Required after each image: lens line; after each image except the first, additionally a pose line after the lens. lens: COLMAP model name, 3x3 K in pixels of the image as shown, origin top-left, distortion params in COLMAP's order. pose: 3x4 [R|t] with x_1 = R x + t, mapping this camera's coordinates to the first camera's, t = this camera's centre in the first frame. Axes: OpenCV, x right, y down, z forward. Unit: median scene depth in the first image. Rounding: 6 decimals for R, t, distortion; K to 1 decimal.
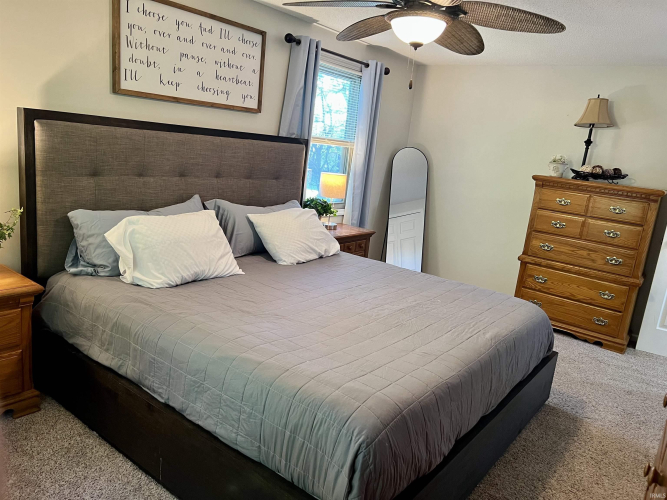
lens RADIAL K [[503.7, 0, 331.7], [0, 503.7, 247.7], [0, 0, 1]] dist [0.048767, -0.058976]
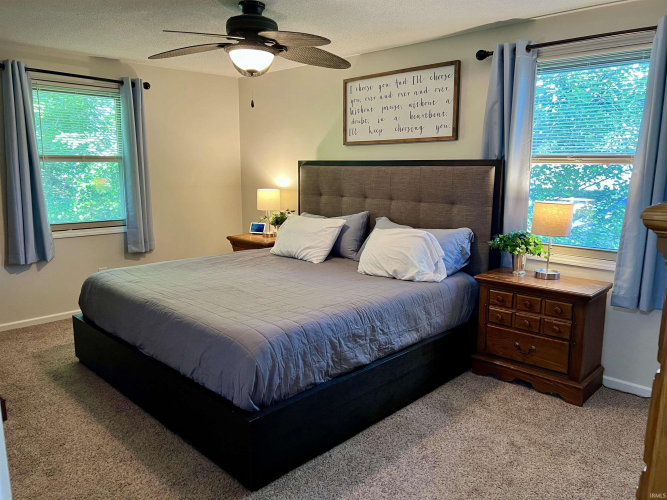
lens RADIAL K [[503.7, 0, 331.5], [0, 503.7, 252.1], [0, 0, 1]] dist [0.048767, -0.058976]
pose [[-0.115532, 0.062281, -0.991349, 1.003356], [-0.224867, 0.970482, 0.087176, -0.091808], [0.967516, 0.232994, -0.098117, 1.021912]]
